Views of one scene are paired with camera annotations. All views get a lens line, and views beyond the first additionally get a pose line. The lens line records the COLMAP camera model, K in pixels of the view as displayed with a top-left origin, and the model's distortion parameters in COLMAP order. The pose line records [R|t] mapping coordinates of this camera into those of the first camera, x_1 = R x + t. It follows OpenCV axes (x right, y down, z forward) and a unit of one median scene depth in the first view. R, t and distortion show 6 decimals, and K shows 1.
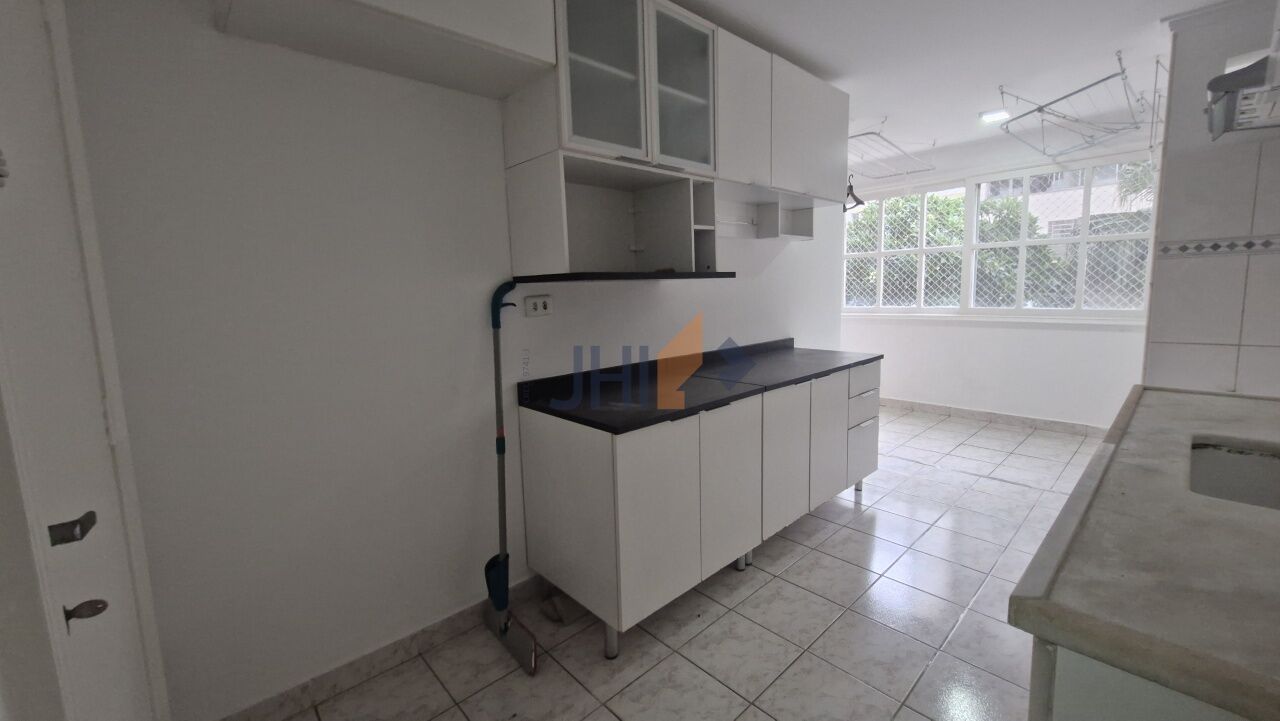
lens RADIAL K [[505.3, 0, 639.4], [0, 505.3, 351.6], [0, 0, 1]] dist [0.000238, -0.000206]
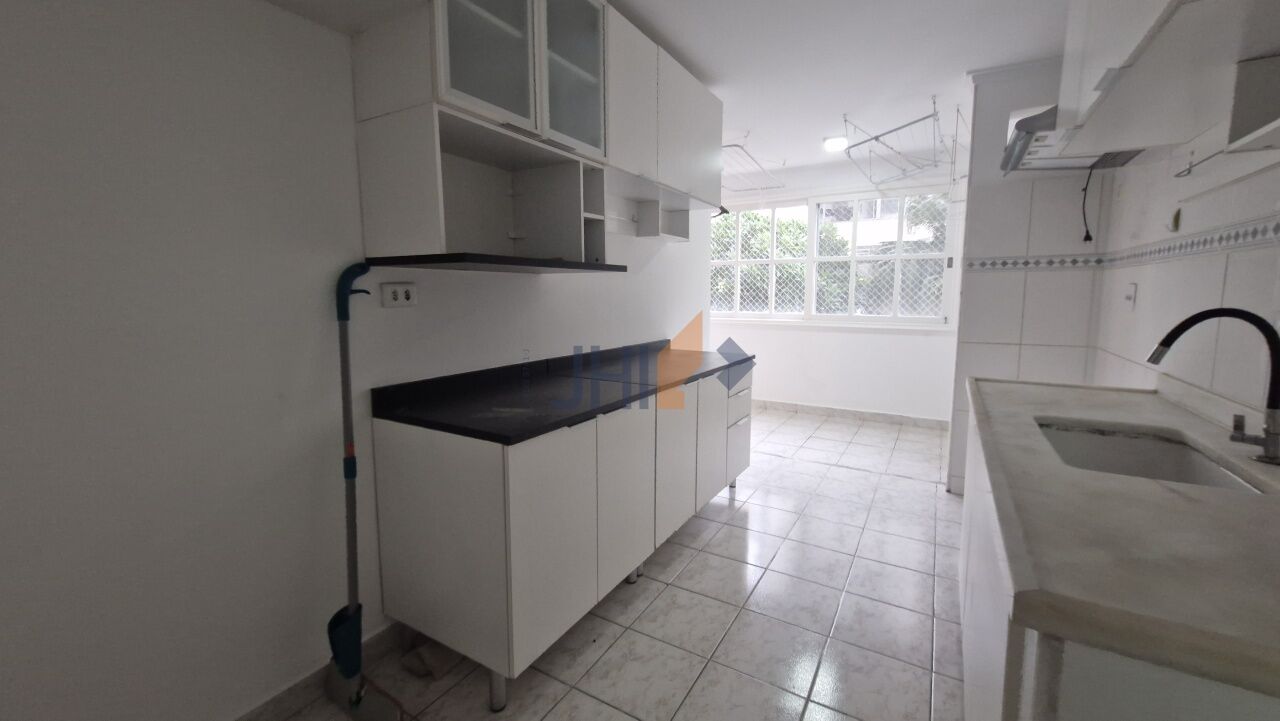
lens RADIAL K [[505.3, 0, 641.7], [0, 505.3, 351.9], [0, 0, 1]] dist [0.000238, -0.000206]
pose [[0.957608, -0.003598, 0.288053, -0.057171], [0.007337, 0.999902, -0.011902, 0.015069], [-0.287982, 0.013511, 0.957541, 0.094452]]
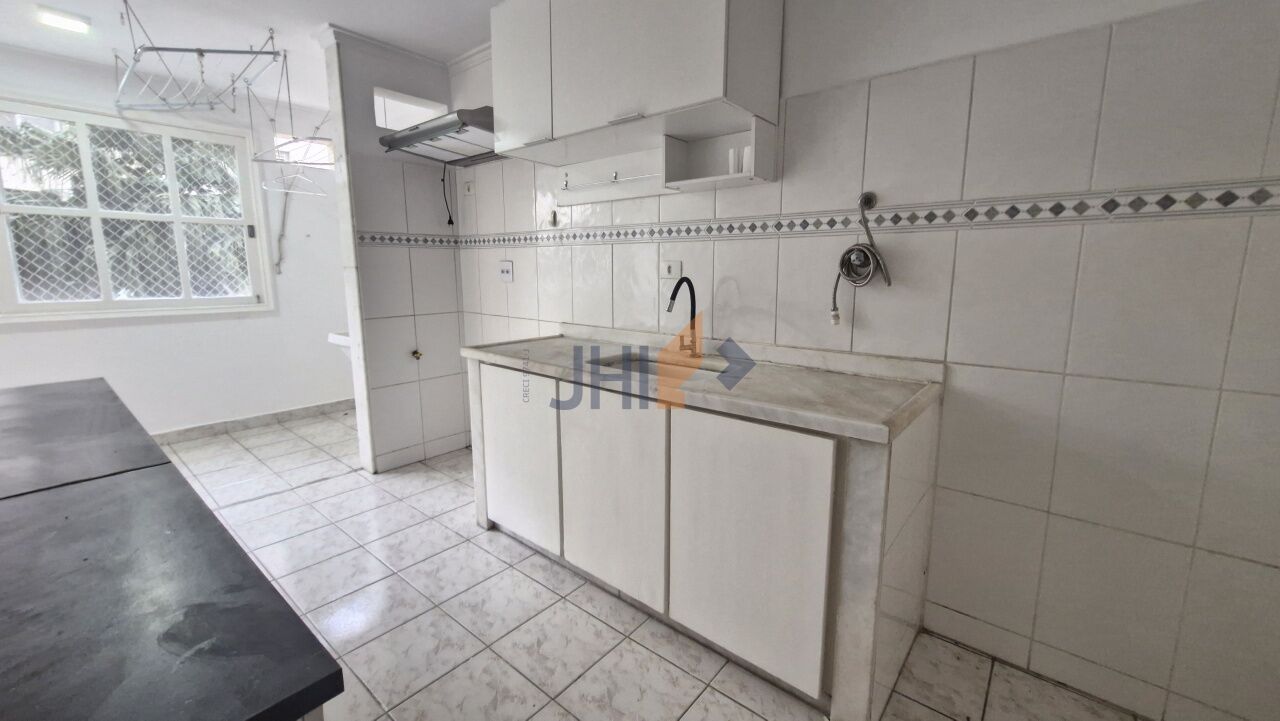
lens RADIAL K [[505.3, 0, 655.5], [0, 505.3, 350.8], [0, 0, 1]] dist [0.000238, -0.000206]
pose [[-0.152560, -0.131727, 0.979476, -0.258935], [0.125403, 0.980486, 0.151395, -0.046834], [-0.980306, 0.145926, -0.133064, 0.618927]]
